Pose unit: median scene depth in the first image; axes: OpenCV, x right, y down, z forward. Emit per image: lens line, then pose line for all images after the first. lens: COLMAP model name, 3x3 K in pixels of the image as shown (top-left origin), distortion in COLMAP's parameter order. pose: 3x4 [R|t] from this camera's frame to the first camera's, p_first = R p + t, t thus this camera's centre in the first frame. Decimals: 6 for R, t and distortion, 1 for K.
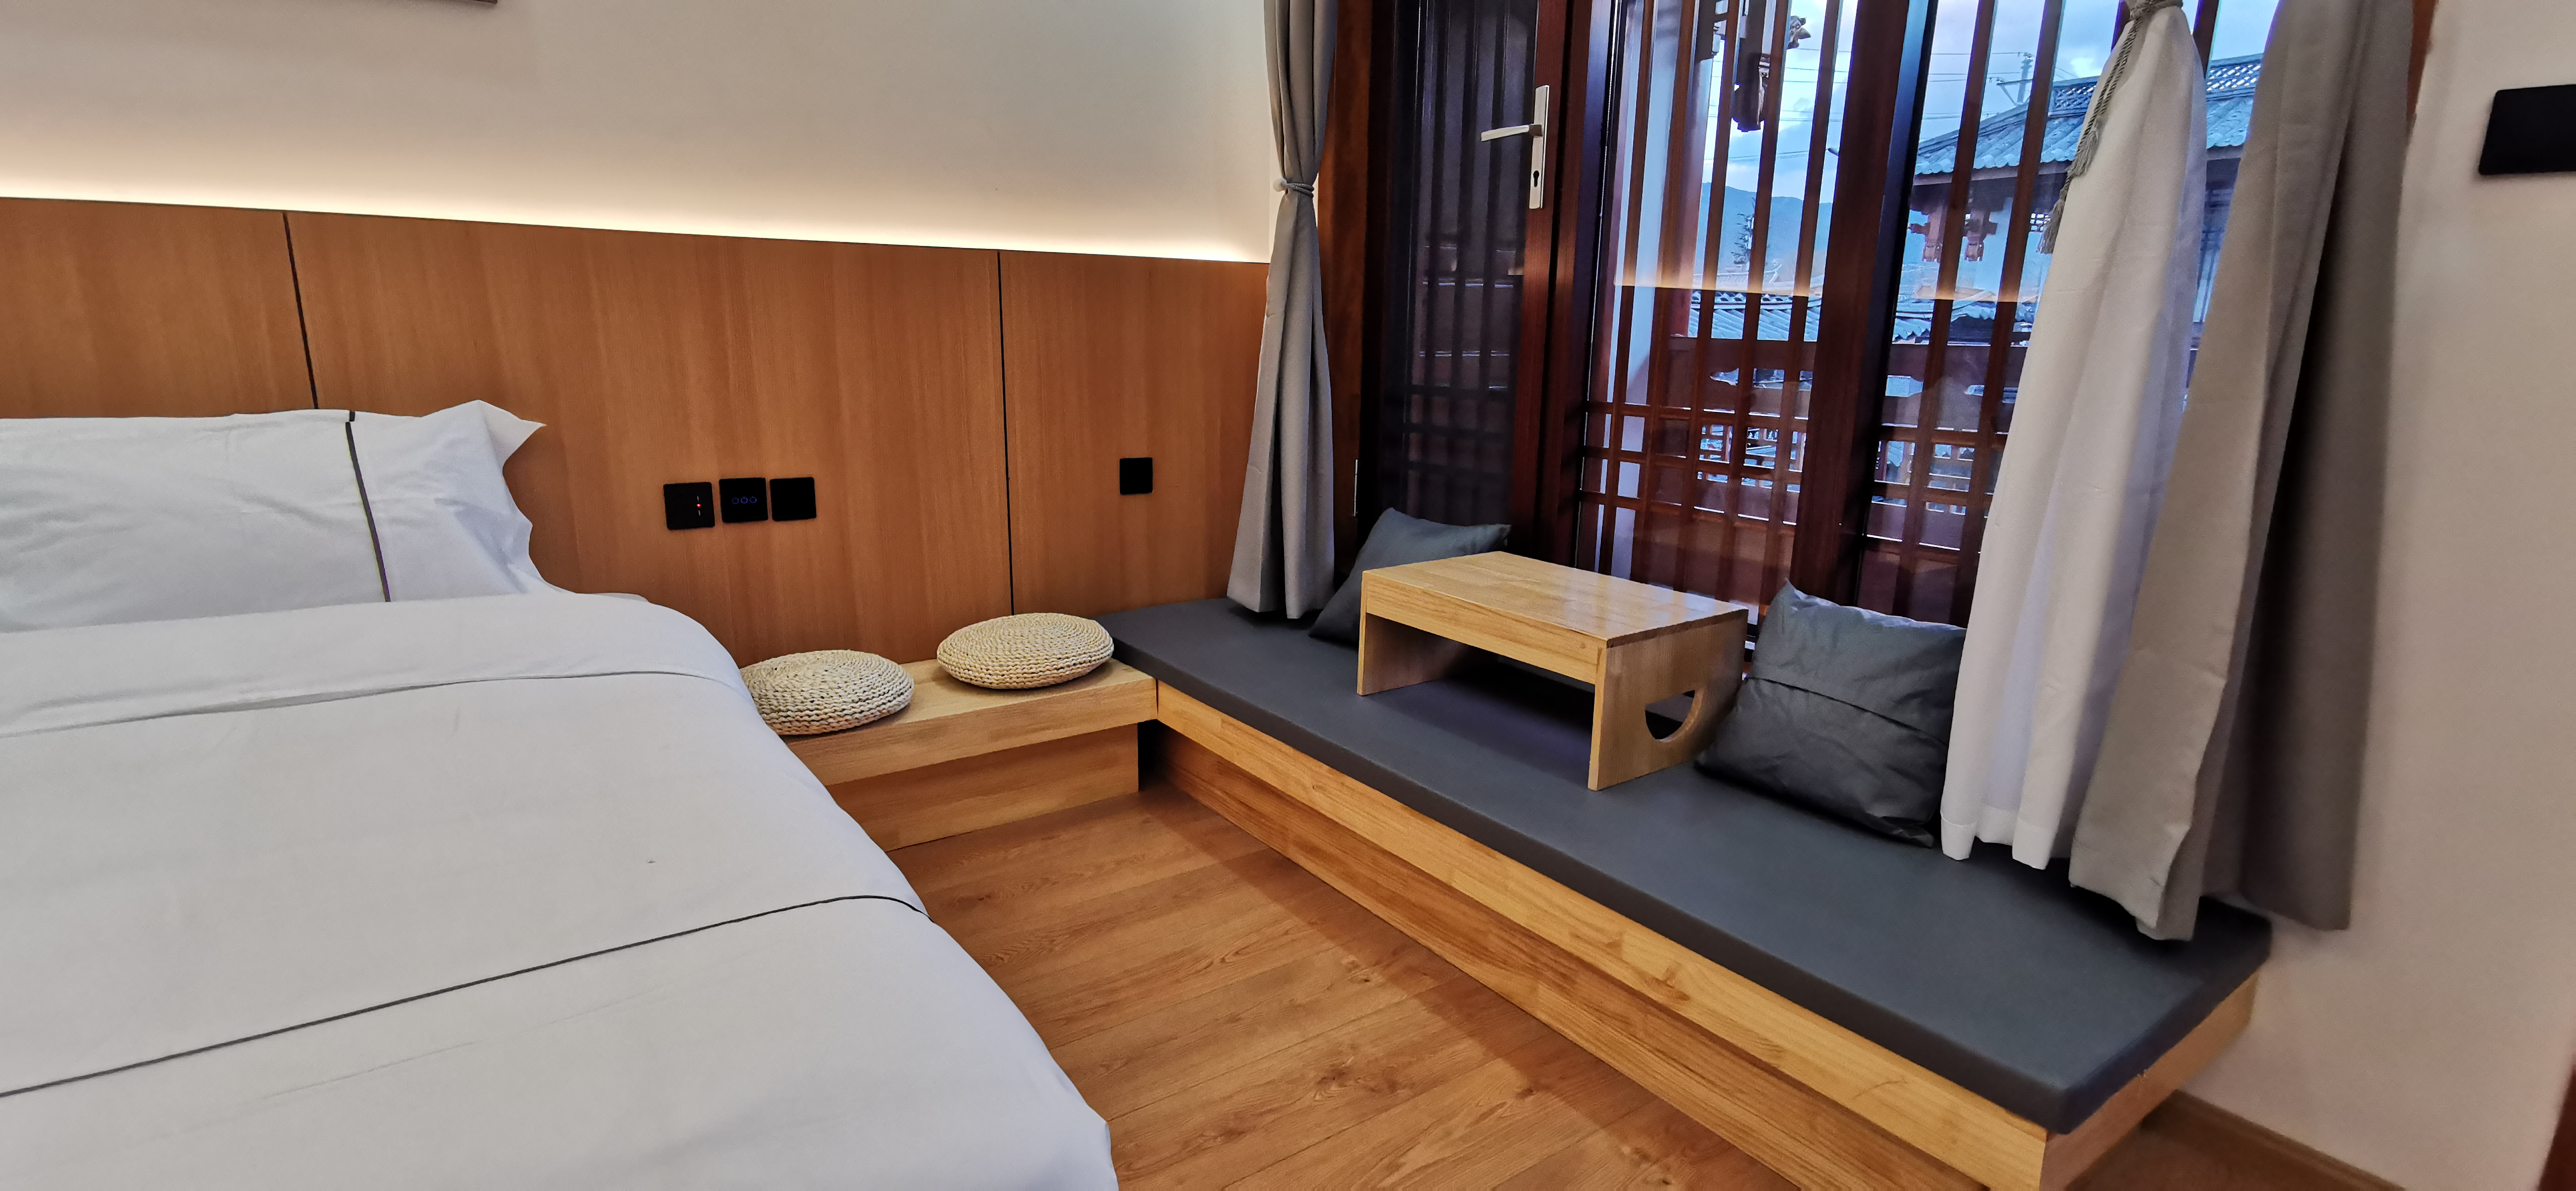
lens RADIAL K [[1187.0, 0, 1288.3], [0, 1187.0, 593.2], [0, 0, 1]] dist [-0.003262, 0.011909]
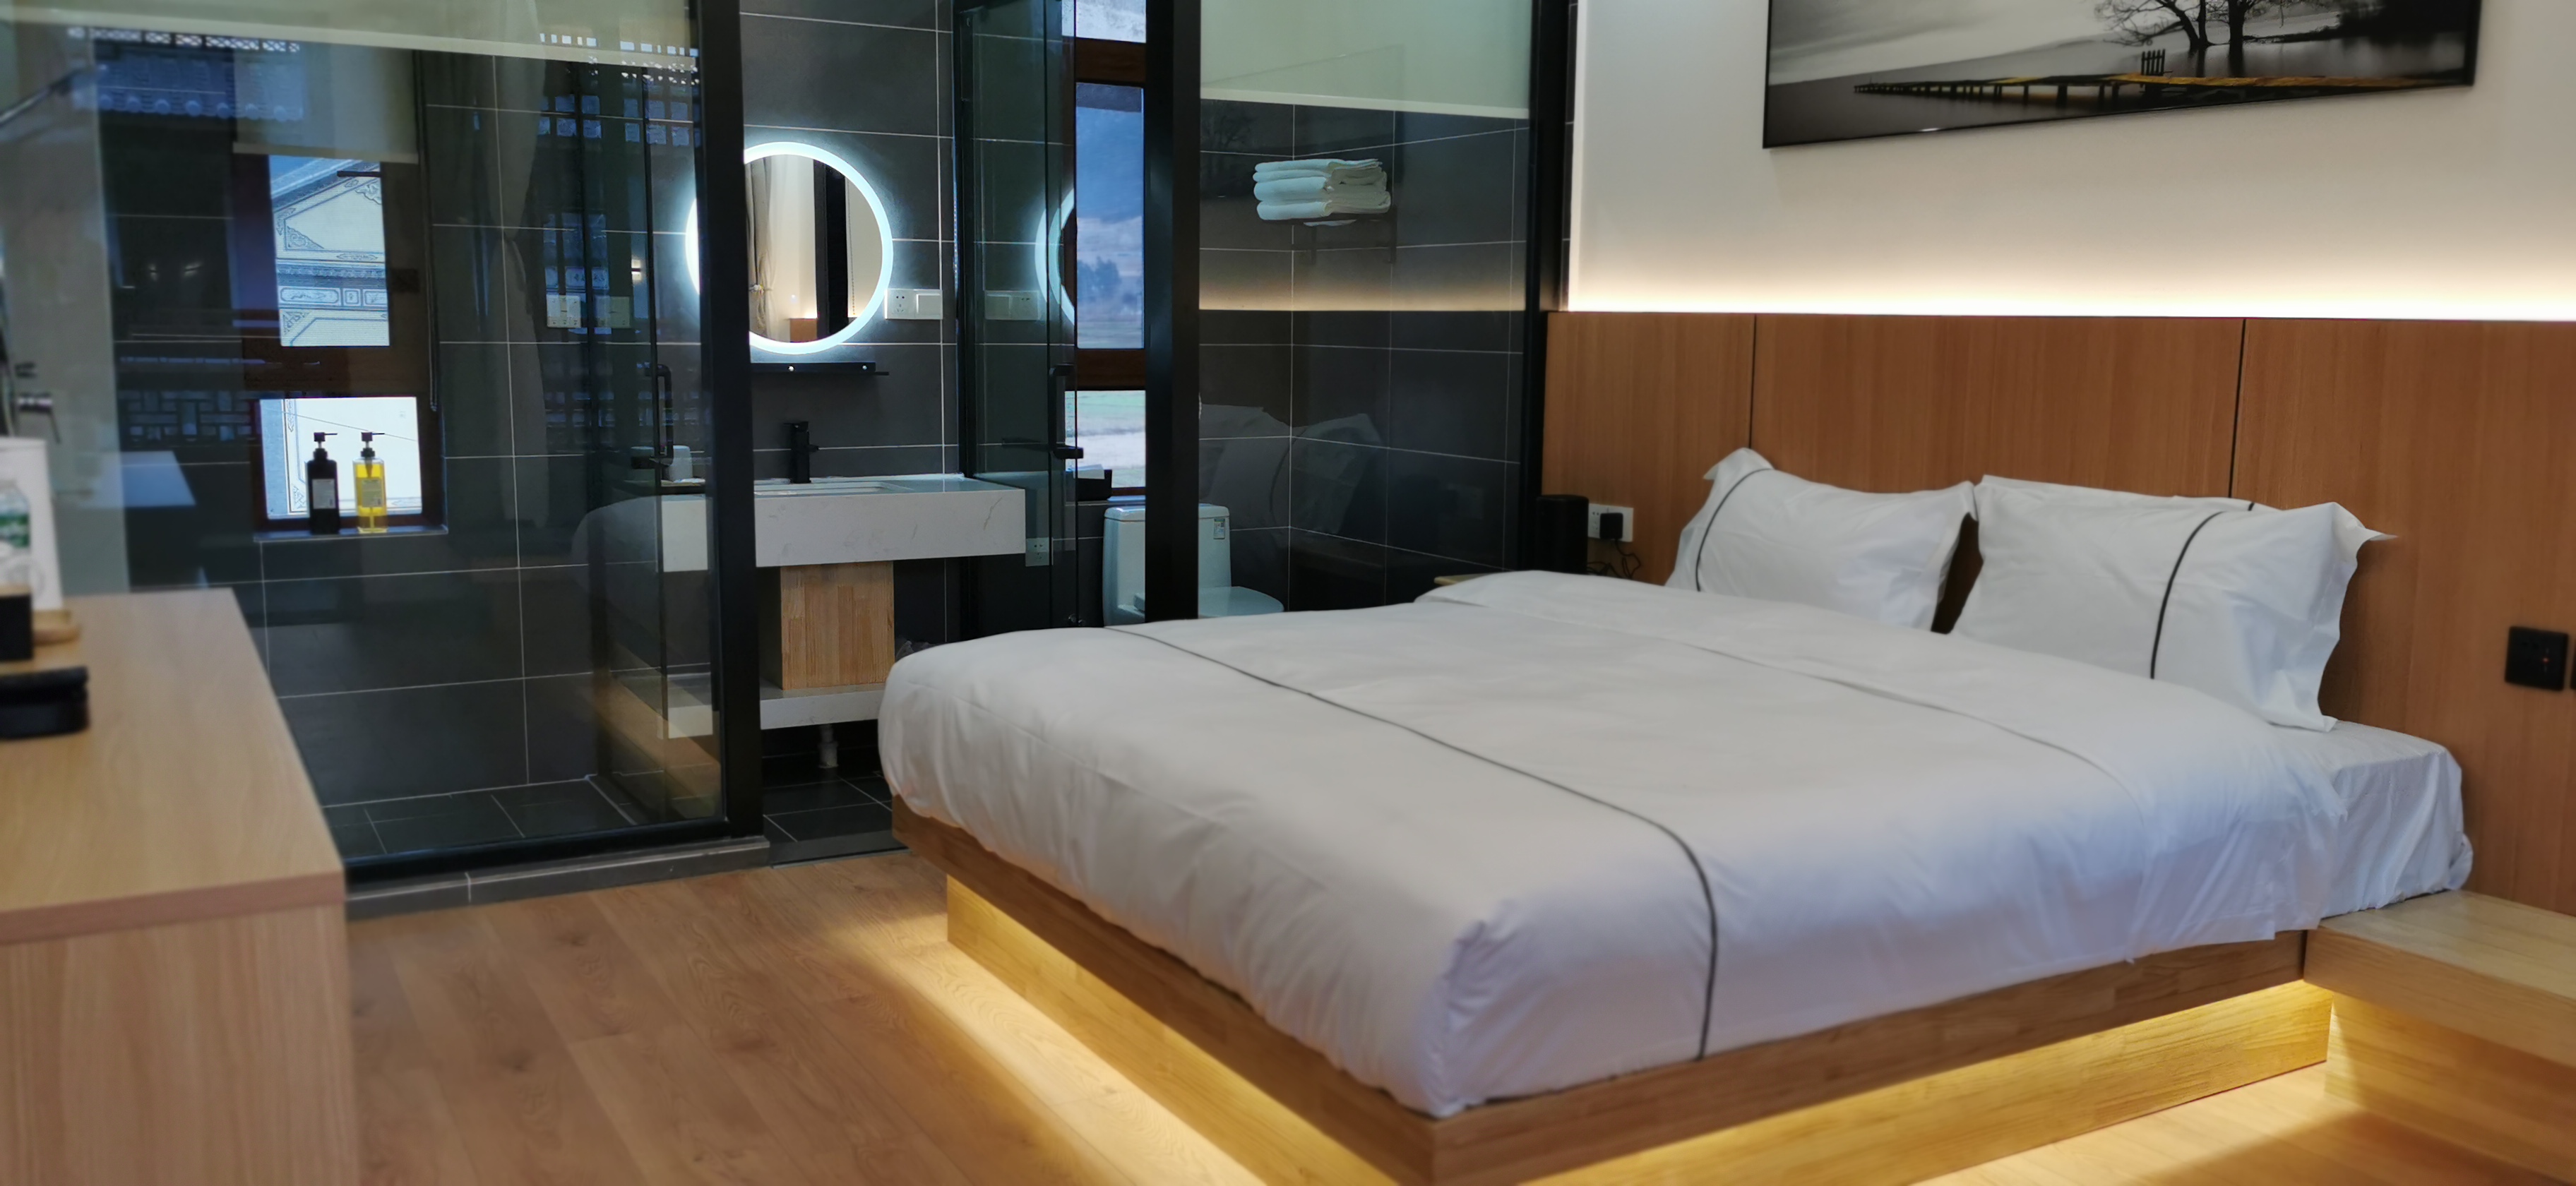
lens RADIAL K [[1979.0, 0, 1293.8], [0, 1979.0, 582.2], [0, 0, 1]] dist [0.072390, -0.099053]
pose [[-0.092284, 0.112993, -0.989301, 0.861868], [-0.235217, 0.962948, 0.131924, -0.101626], [0.967552, 0.244874, -0.062287, 0.272857]]
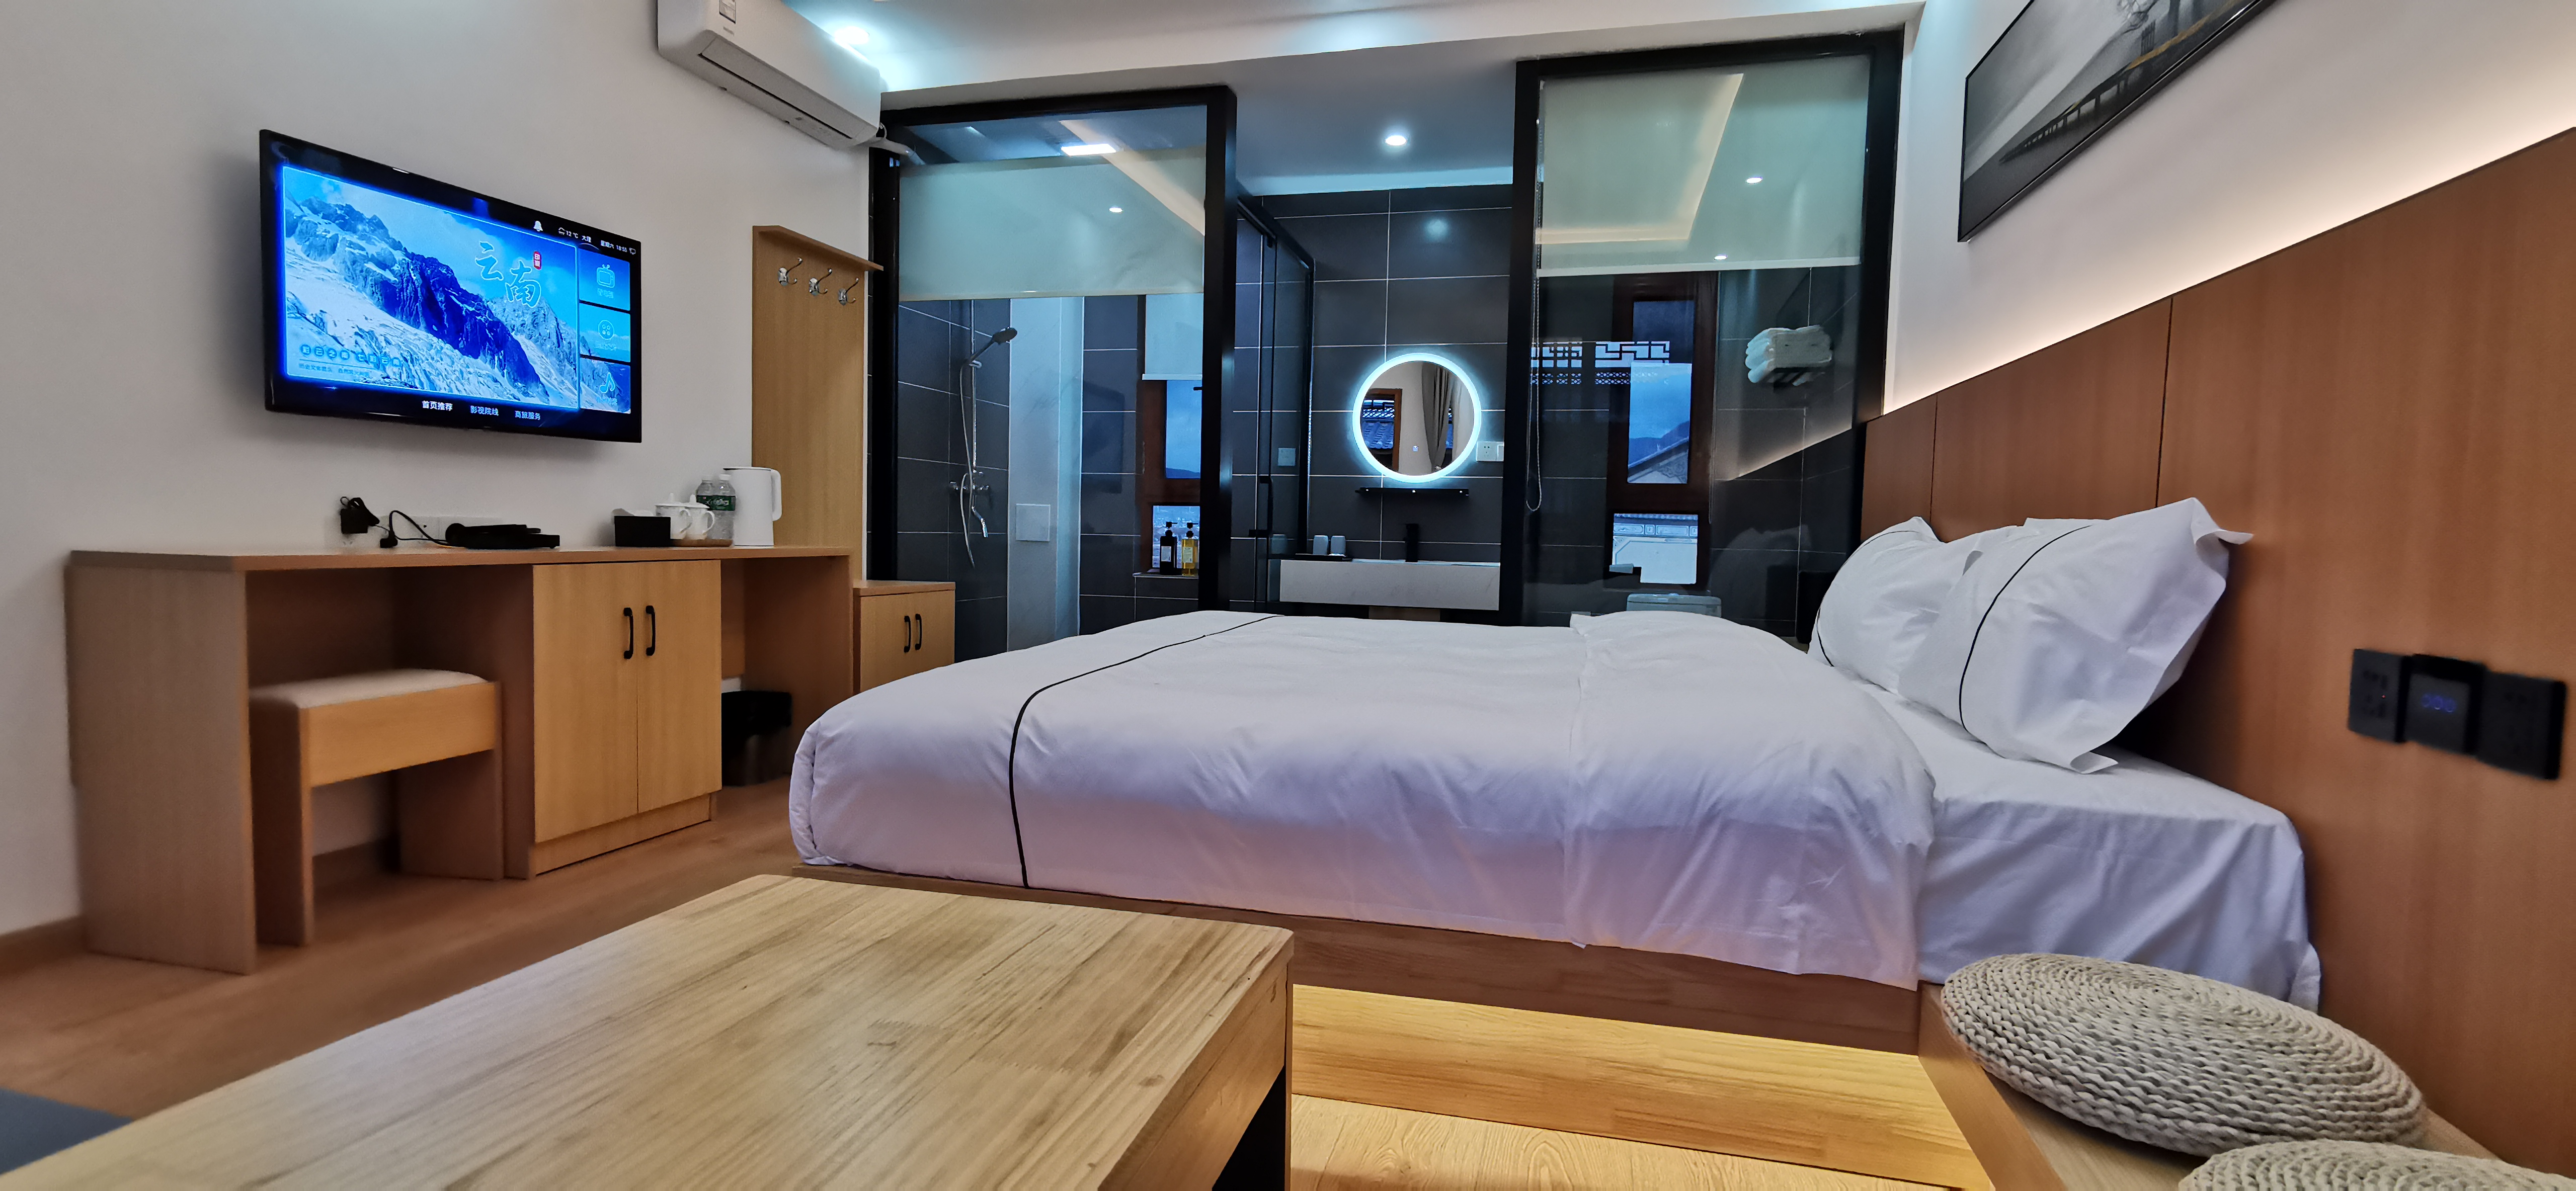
lens RADIAL K [[1182.7, 0, 1280.7], [0, 1182.7, 600.7], [0, 0, 1]] dist [0.001082, 0.000314]
pose [[-0.765273, 0.000077, -0.643706, 0.208502], [-0.180980, 0.959637, 0.215274, -0.136507], [0.617741, 0.281241, -0.734370, 1.058320]]
